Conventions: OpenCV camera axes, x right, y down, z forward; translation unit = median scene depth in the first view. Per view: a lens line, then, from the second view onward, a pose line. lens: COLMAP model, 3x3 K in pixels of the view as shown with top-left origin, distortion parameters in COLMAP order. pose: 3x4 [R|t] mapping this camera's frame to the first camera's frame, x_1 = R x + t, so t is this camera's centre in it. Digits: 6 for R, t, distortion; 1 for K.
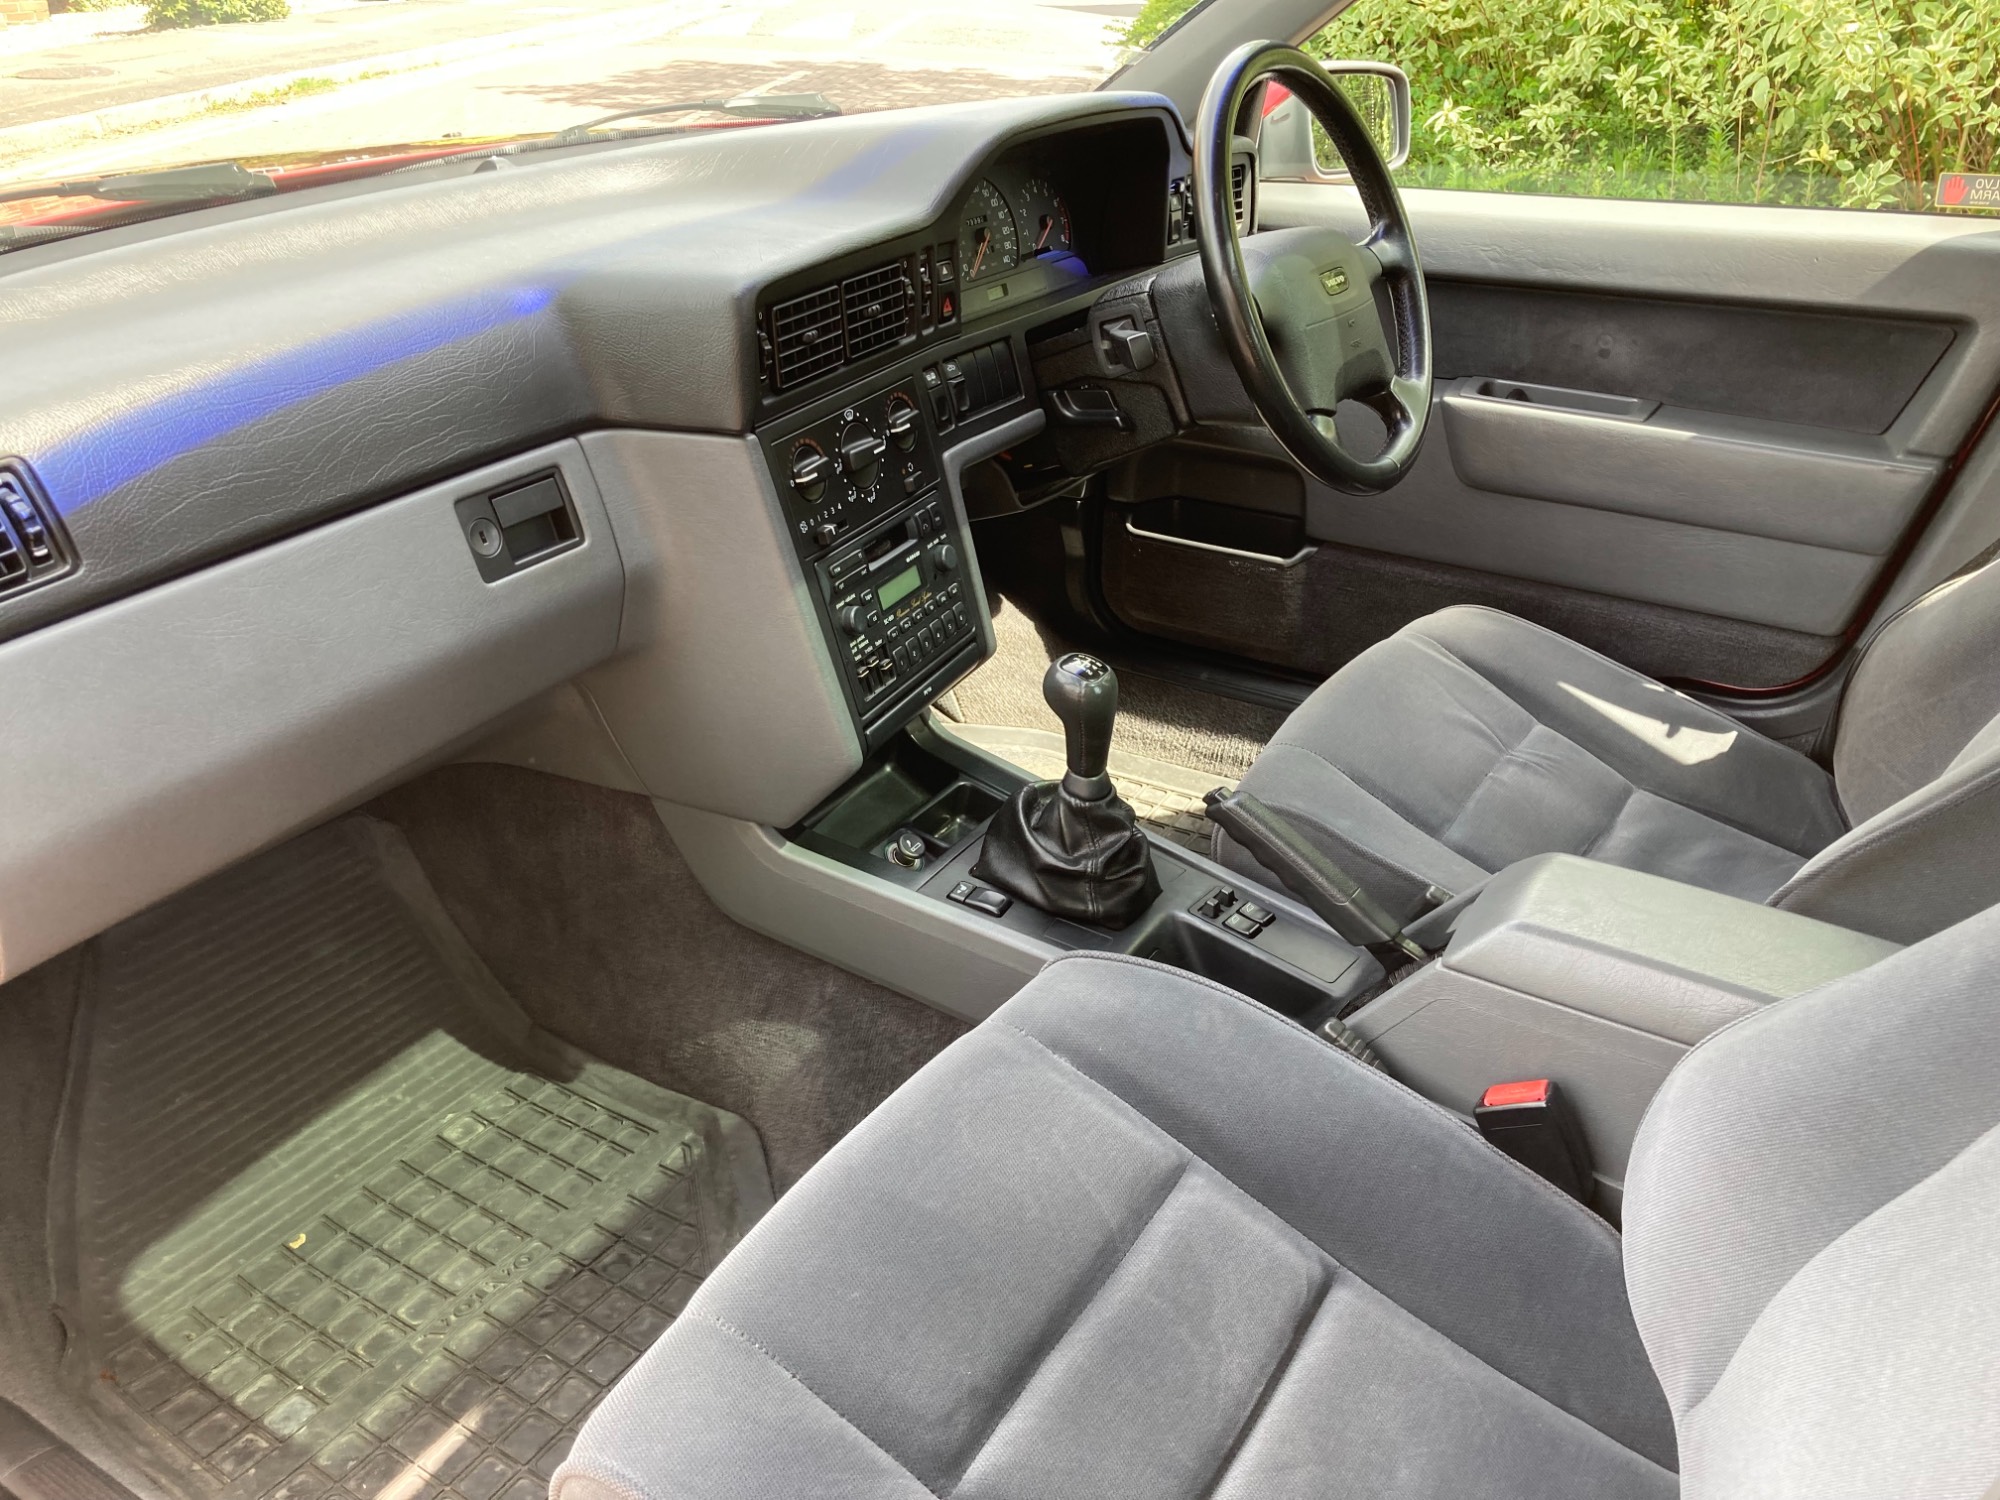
lens RADIAL K [[1642.9, 0, 1000.0], [0, 1642.9, 750.0], [0, 0, 1]] dist [-0.014588, 0.073759]
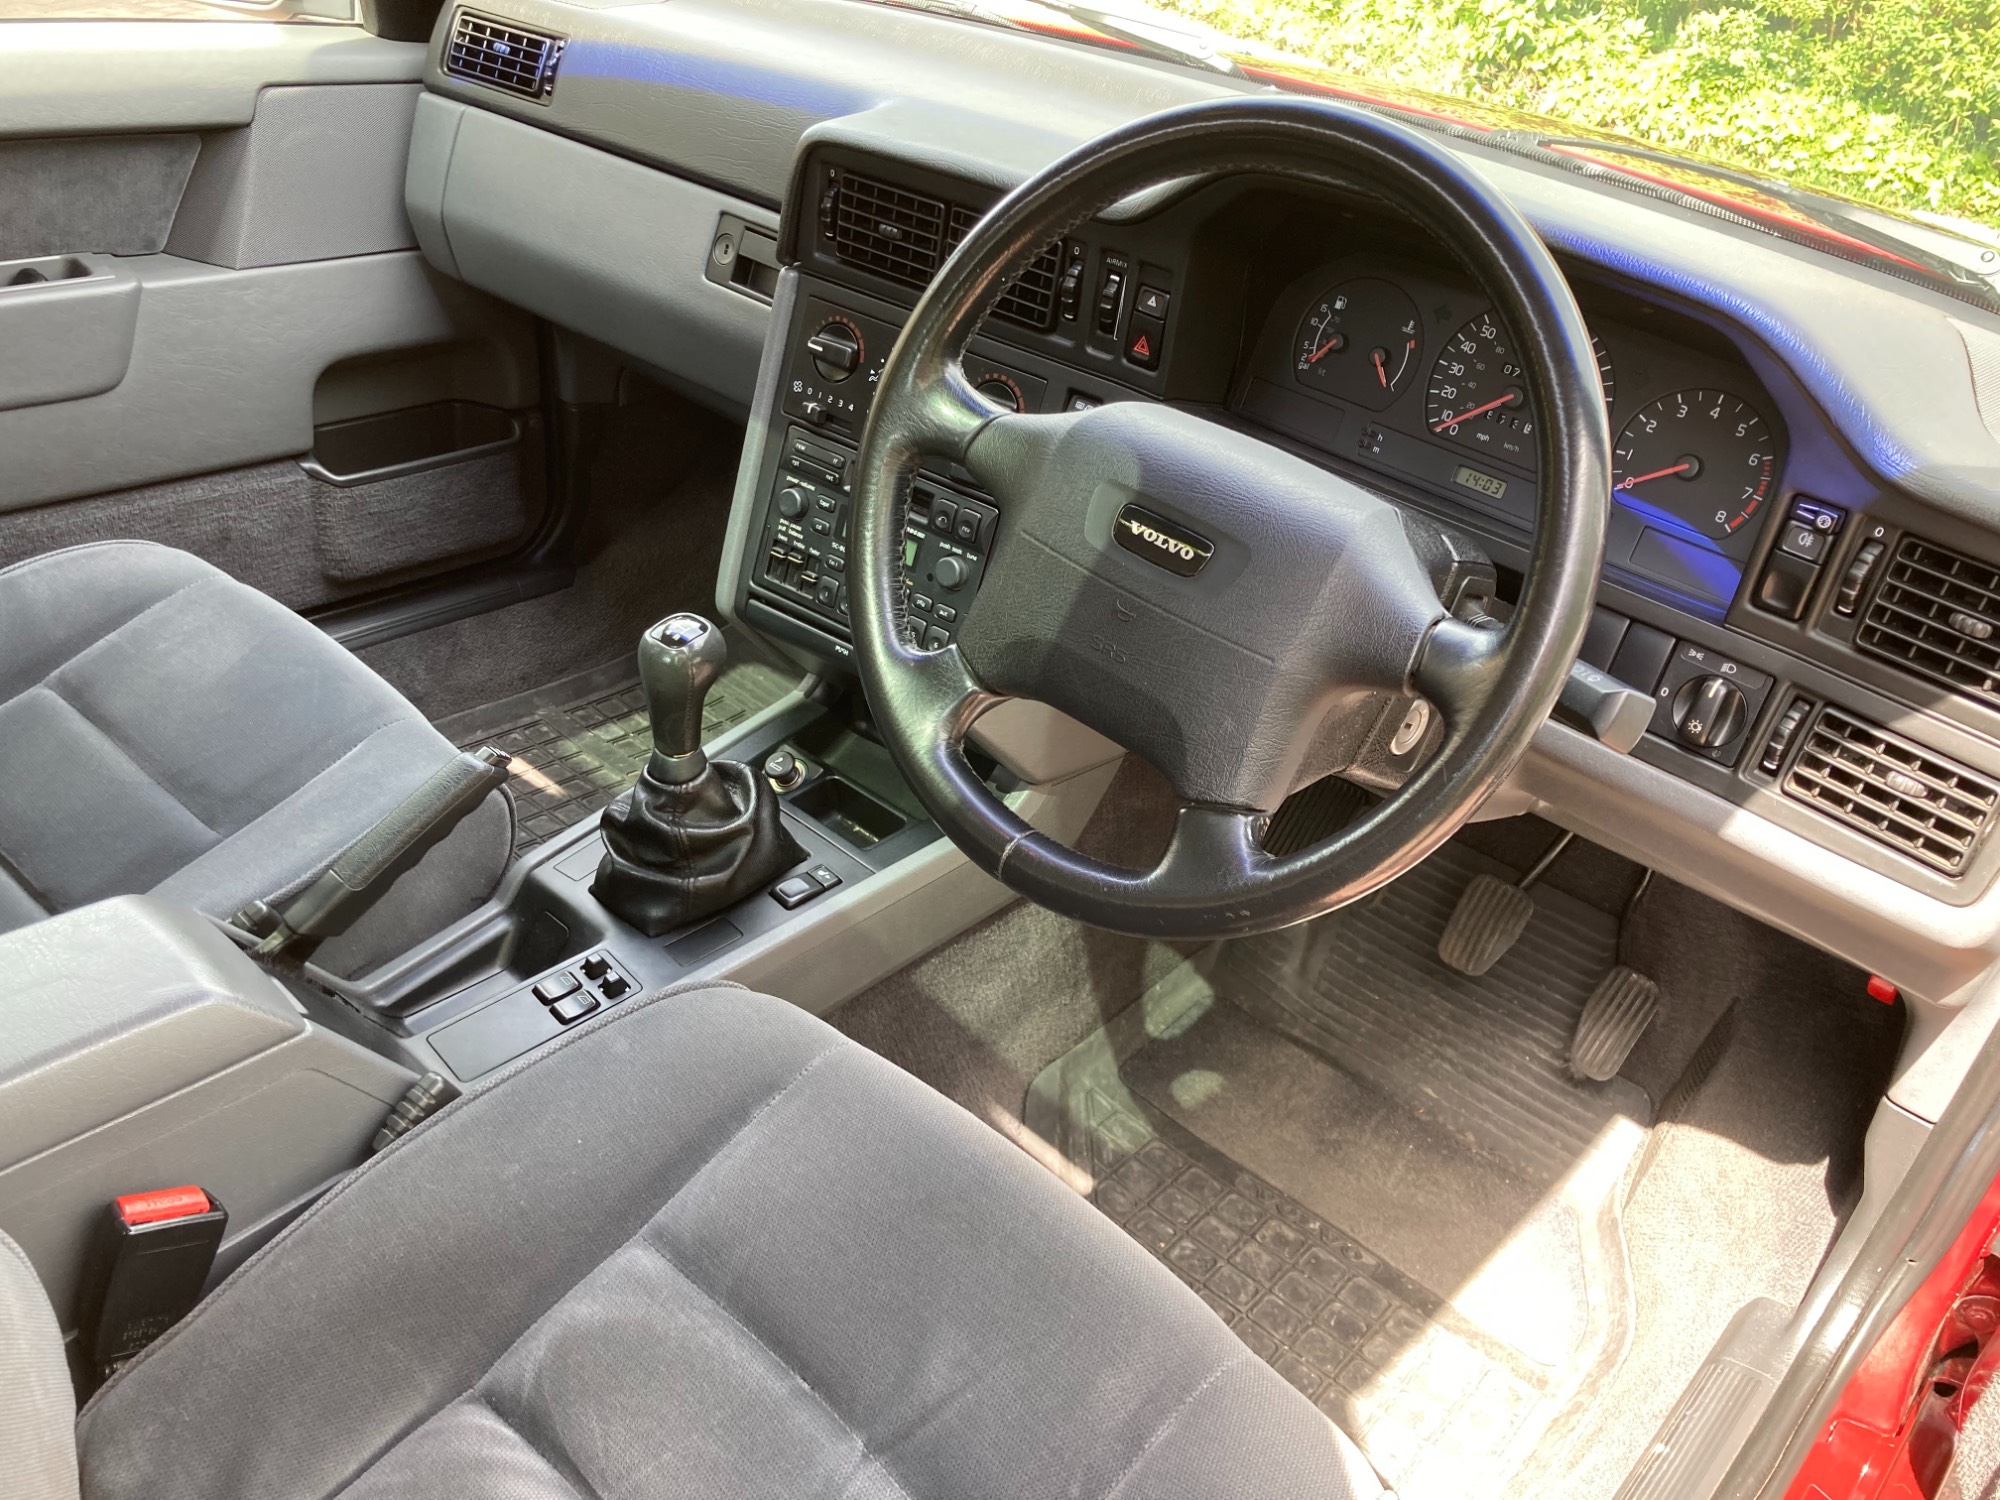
lens RADIAL K [[1622.1, 0, 1000.0], [0, 1622.1, 750.0], [0, 0, 1]] dist [0.009513, 0.007584]
pose [[-0.132257, 0.525316, -0.840566, 0.803136], [-0.559261, 0.660596, 0.500839, -0.547716], [0.818373, 0.536336, 0.206421, 0.994372]]
